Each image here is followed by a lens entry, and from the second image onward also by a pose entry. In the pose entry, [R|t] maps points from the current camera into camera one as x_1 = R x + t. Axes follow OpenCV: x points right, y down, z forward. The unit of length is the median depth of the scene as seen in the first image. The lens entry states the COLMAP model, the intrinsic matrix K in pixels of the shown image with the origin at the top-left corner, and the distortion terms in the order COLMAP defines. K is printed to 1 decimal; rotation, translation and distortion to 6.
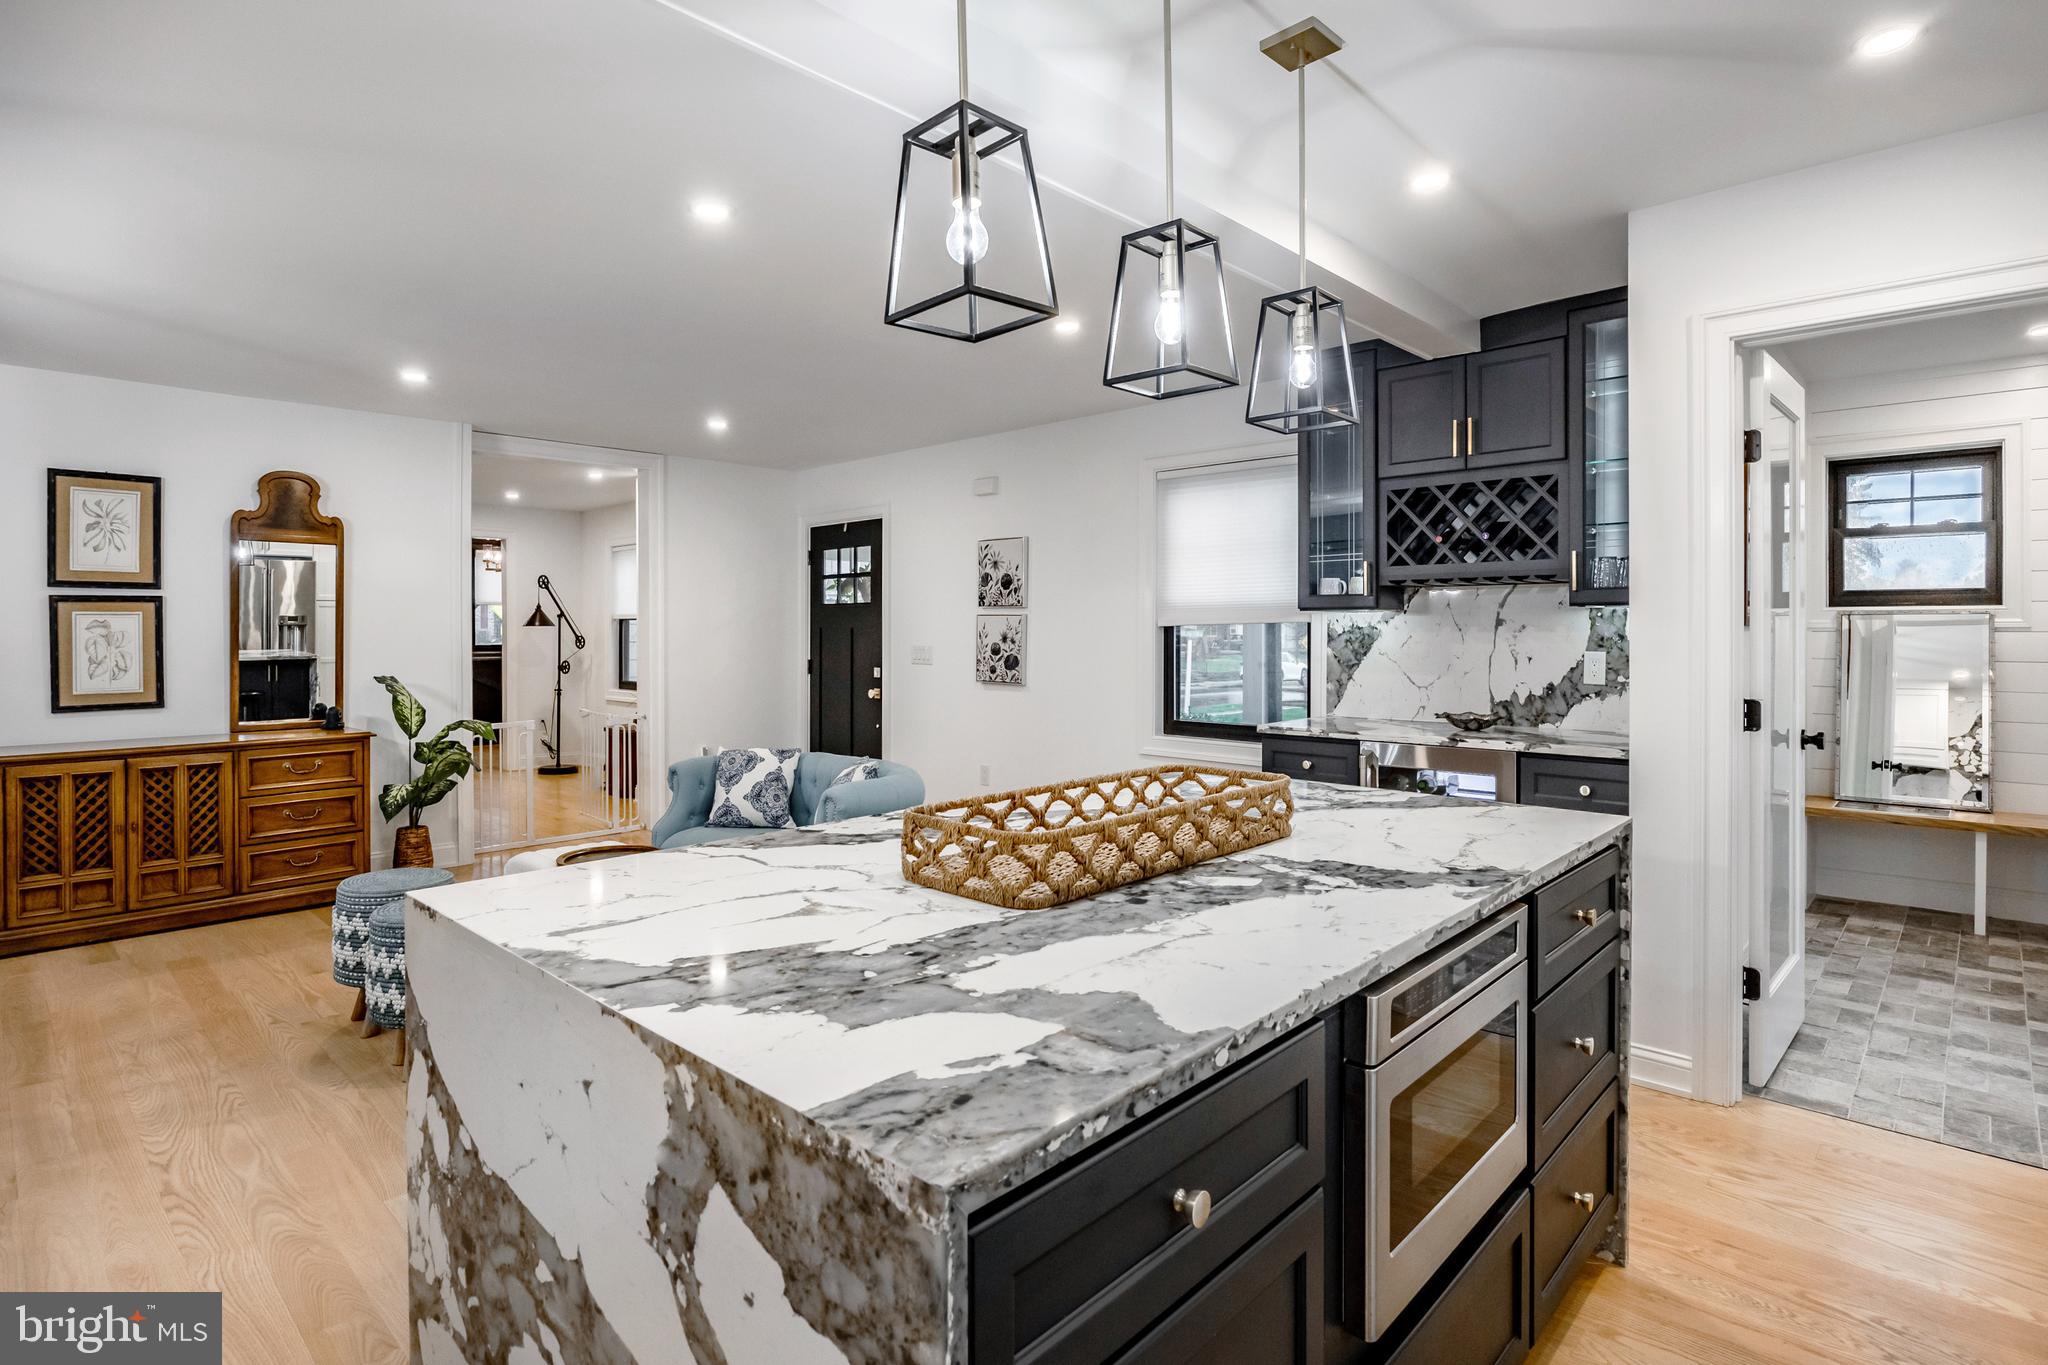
lens RADIAL K [[1029.1, 0, 1068.2], [0, 1029.1, 636.1], [0, 0, 1]] dist [-0.026050, -0.001053]
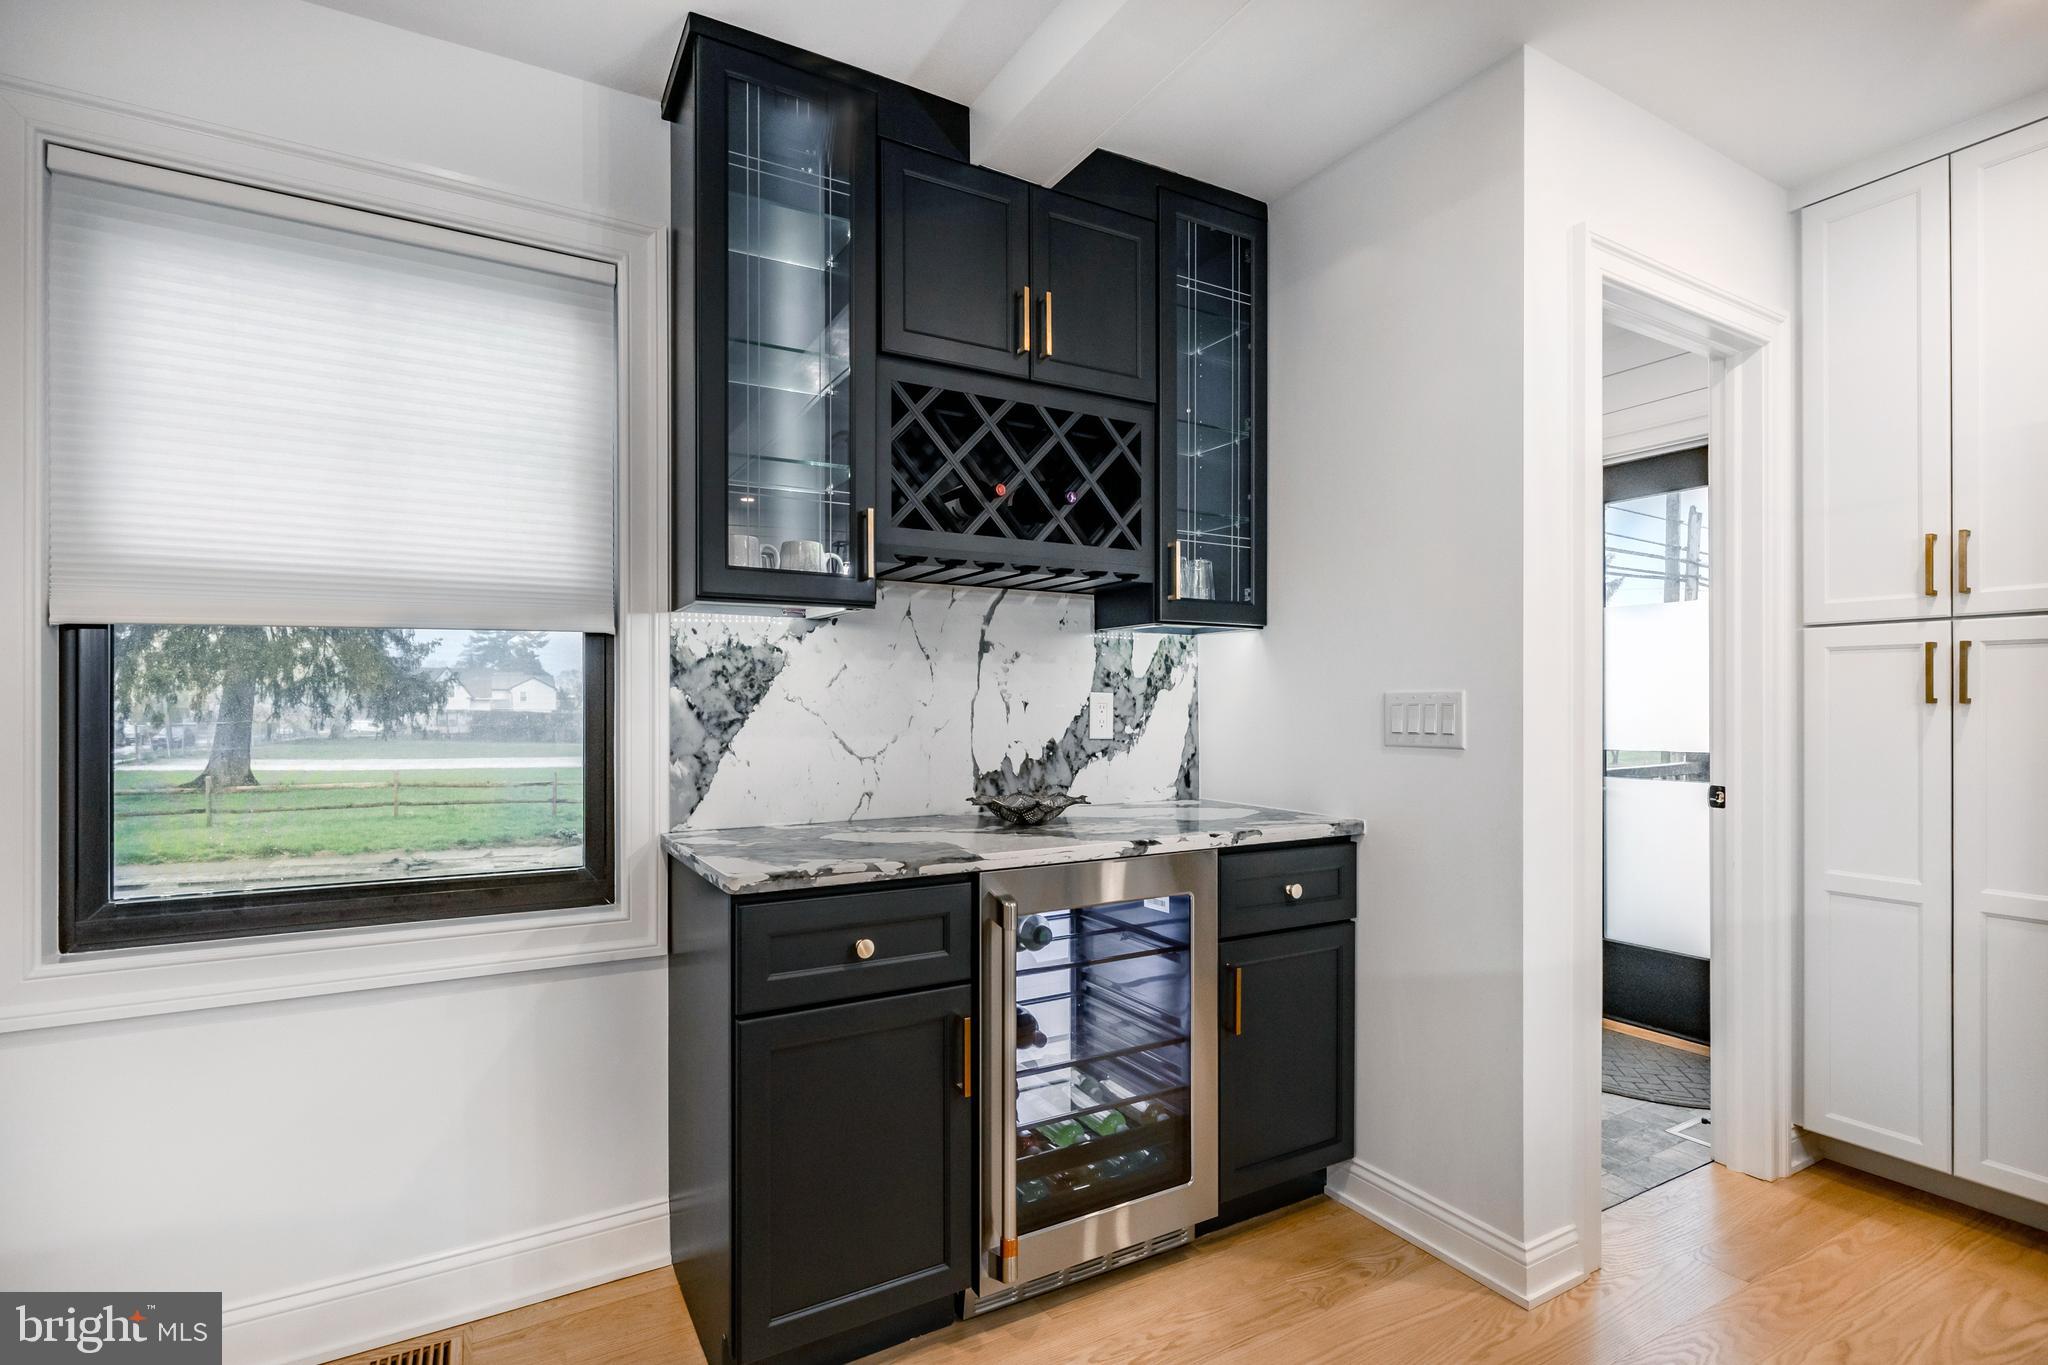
lens RADIAL K [[956.8, 0, 975.5], [0, 956.8, 703.2], [0, 0, 1]] dist [0.000713, -0.000250]
pose [[0.329349, 0.002898, 0.944204, -0.135542], [0.005045, 0.999976, -0.004829, 0.024482], [-0.944195, 0.006354, 0.329326, 0.835012]]
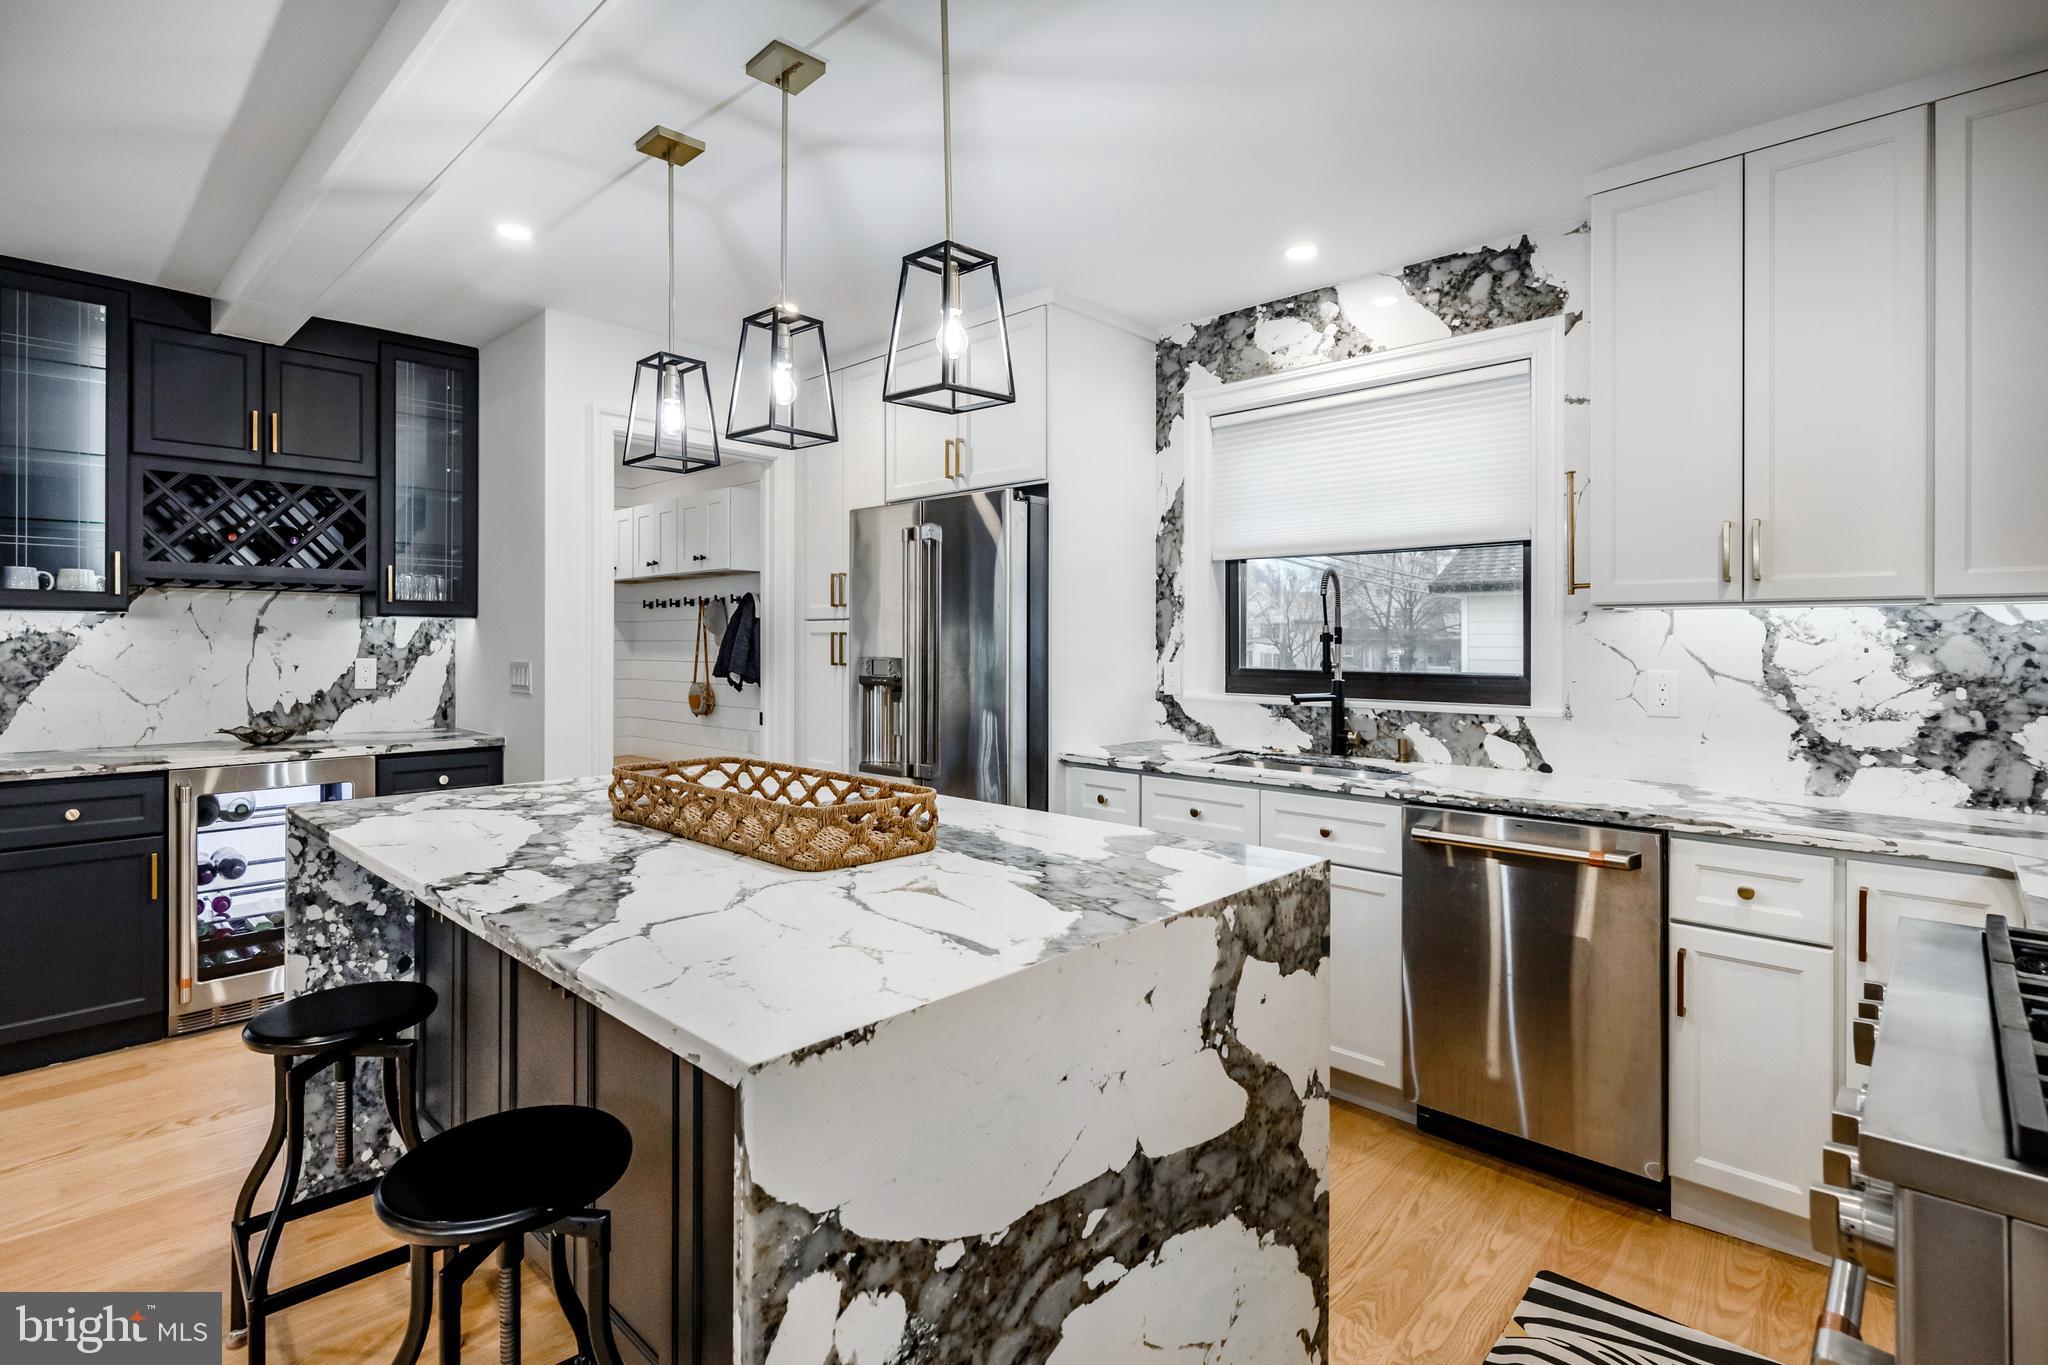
lens RADIAL K [[972.6, 0, 951.8], [0, 972.6, 640.0], [0, 0, 1]] dist [0.001277, 0.000192]
pose [[0.056306, 0.002958, 0.998409, -0.455067], [0.003347, 0.999989, -0.003151, 0.001083], [-0.998408, 0.003519, 0.056295, 0.316660]]
